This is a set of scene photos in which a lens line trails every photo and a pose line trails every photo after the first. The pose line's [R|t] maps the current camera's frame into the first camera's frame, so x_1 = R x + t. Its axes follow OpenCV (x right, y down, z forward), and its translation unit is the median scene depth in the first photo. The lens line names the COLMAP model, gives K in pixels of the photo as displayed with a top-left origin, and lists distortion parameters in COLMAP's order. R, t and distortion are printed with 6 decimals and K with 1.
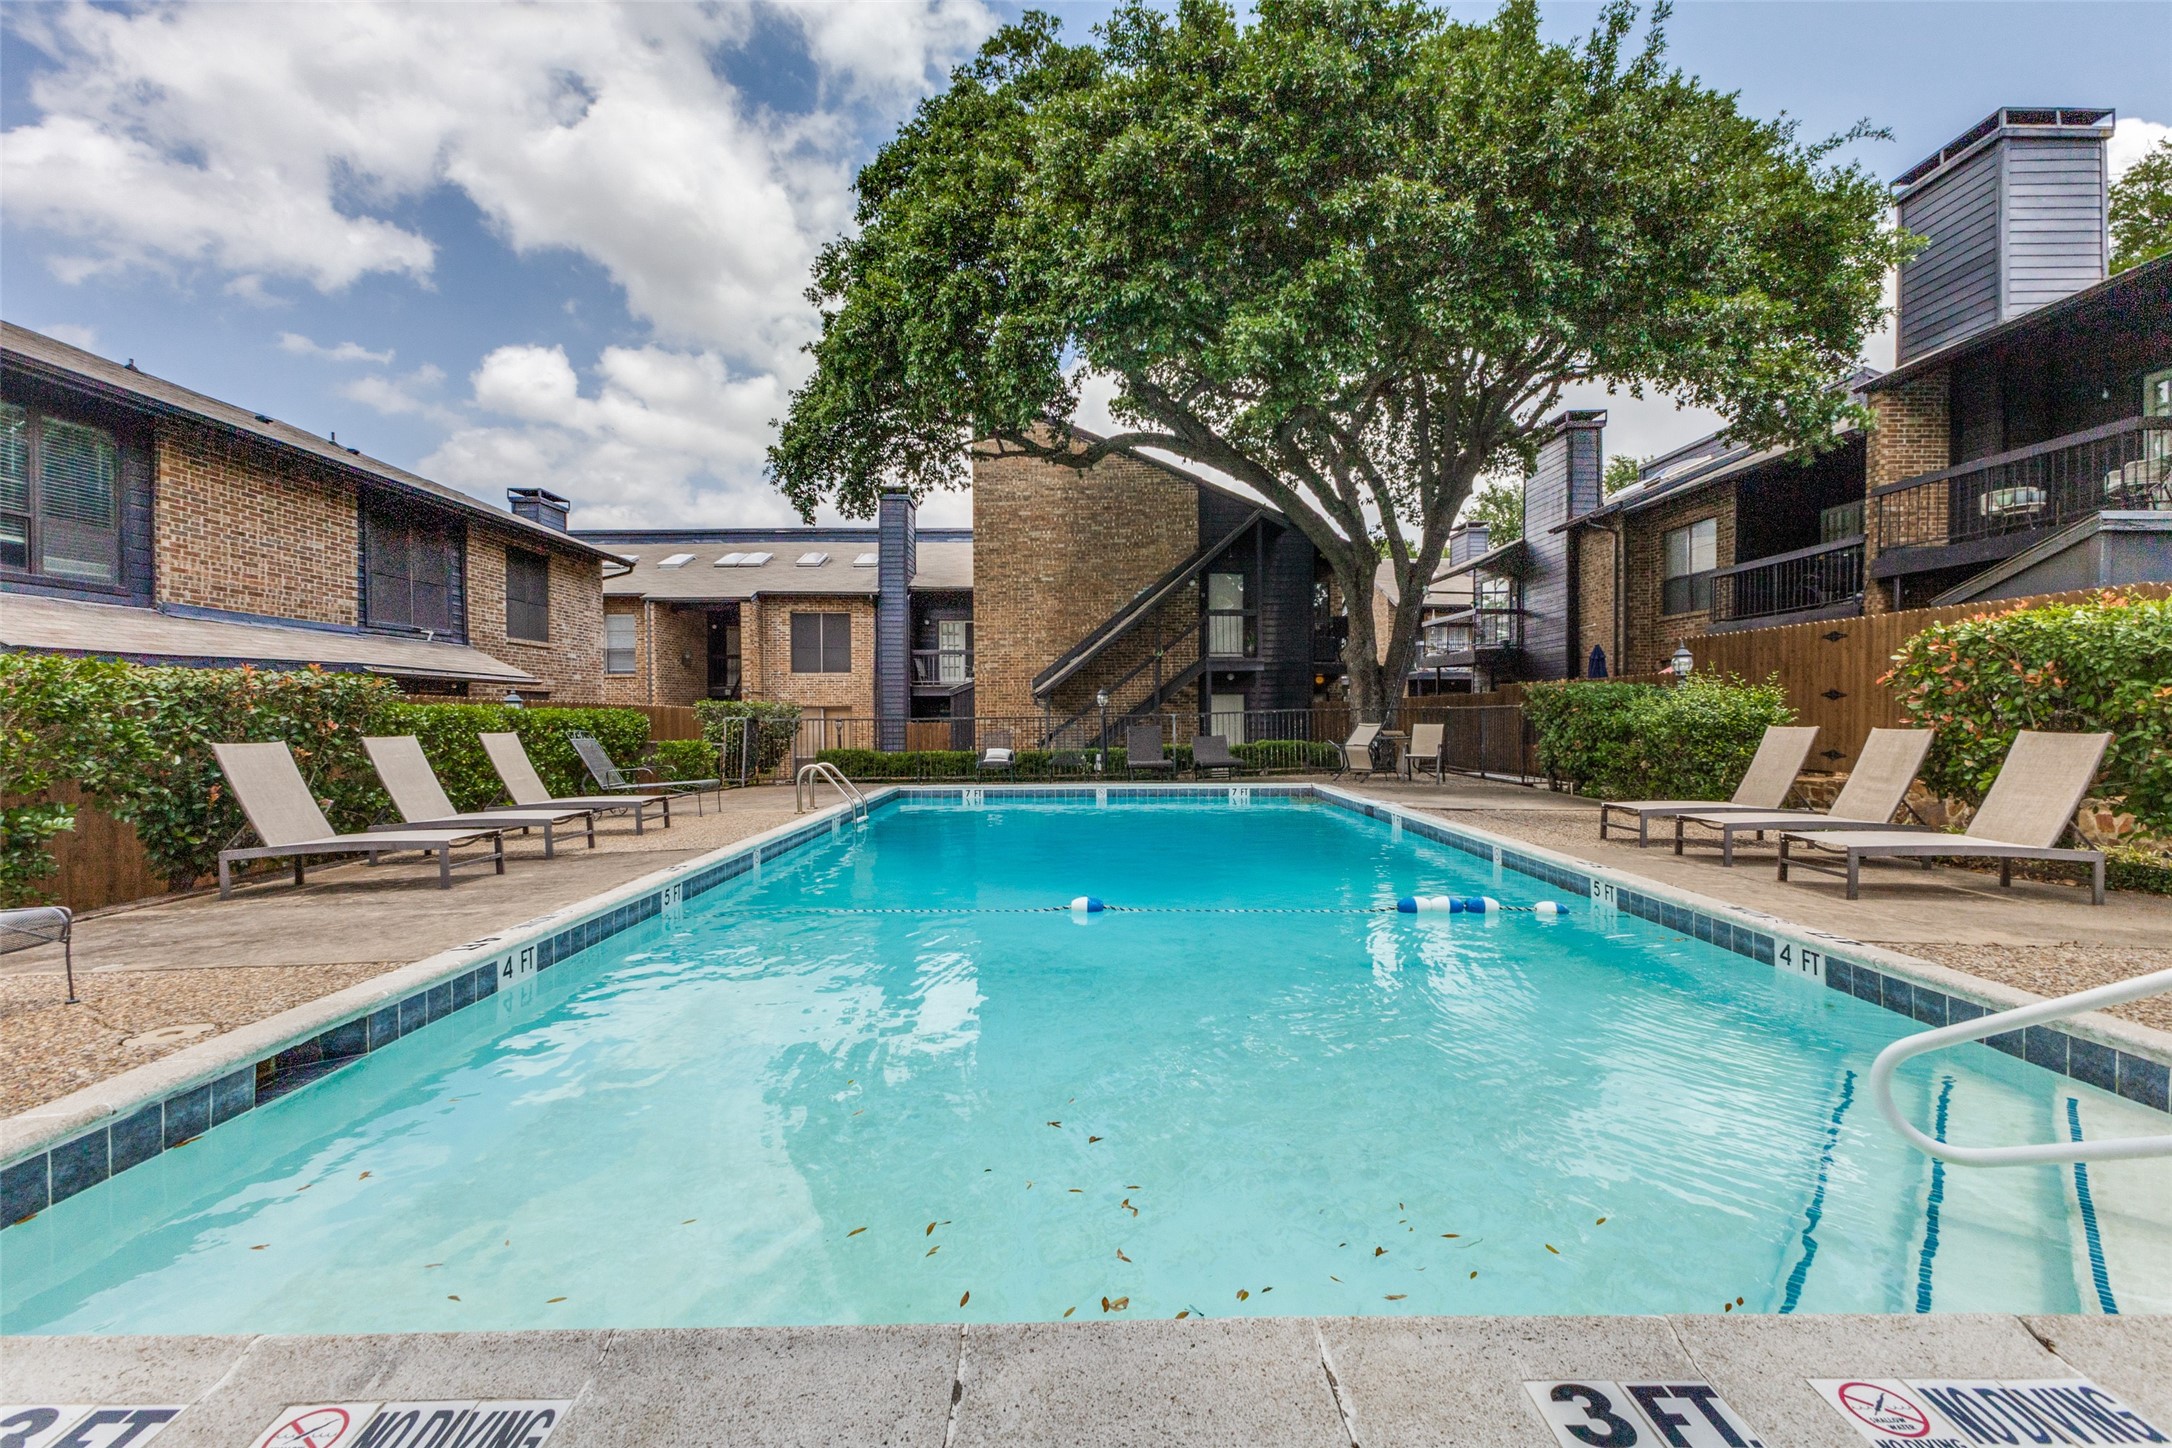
lens RADIAL K [[935.1, 0, 1088.9], [0, 935.1, 719.1], [0, 0, 1]] dist [-0.000667, -0.000054]
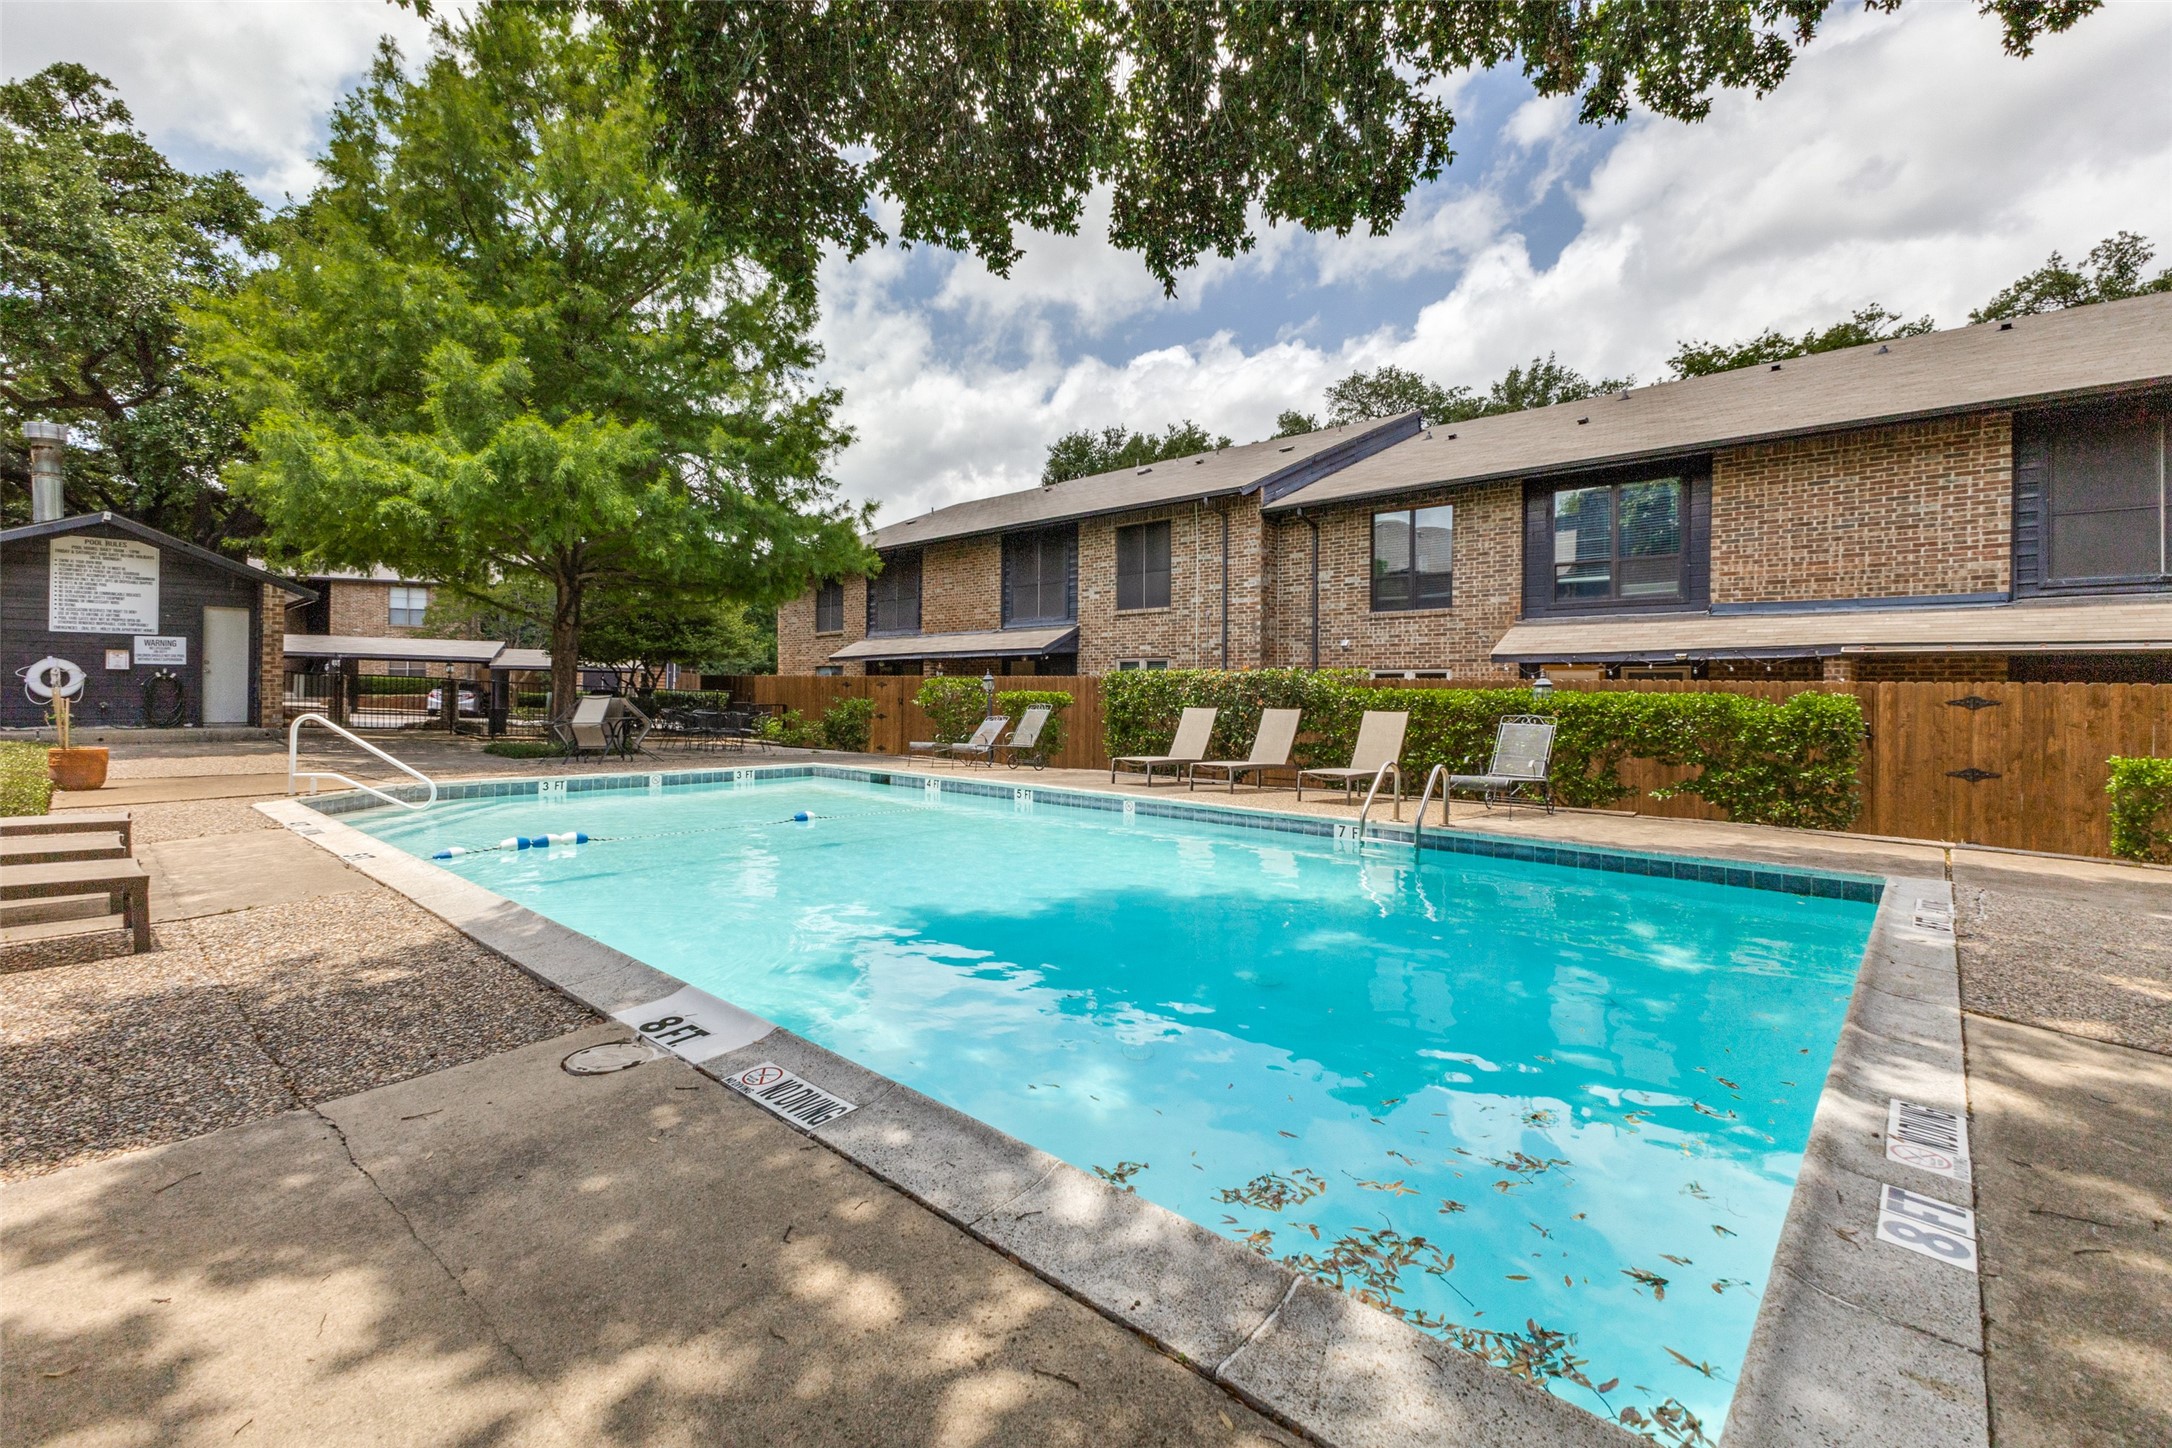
lens RADIAL K [[935.1, 0, 1086.5], [0, 935.1, 709.5], [0, 0, 1]] dist [-0.000667, -0.000054]
pose [[-0.667736, 0.002580, -0.744394, 0.403502], [-0.017225, 0.999673, 0.018916, -0.000512], [0.744199, 0.025453, -0.667473, 1.157897]]
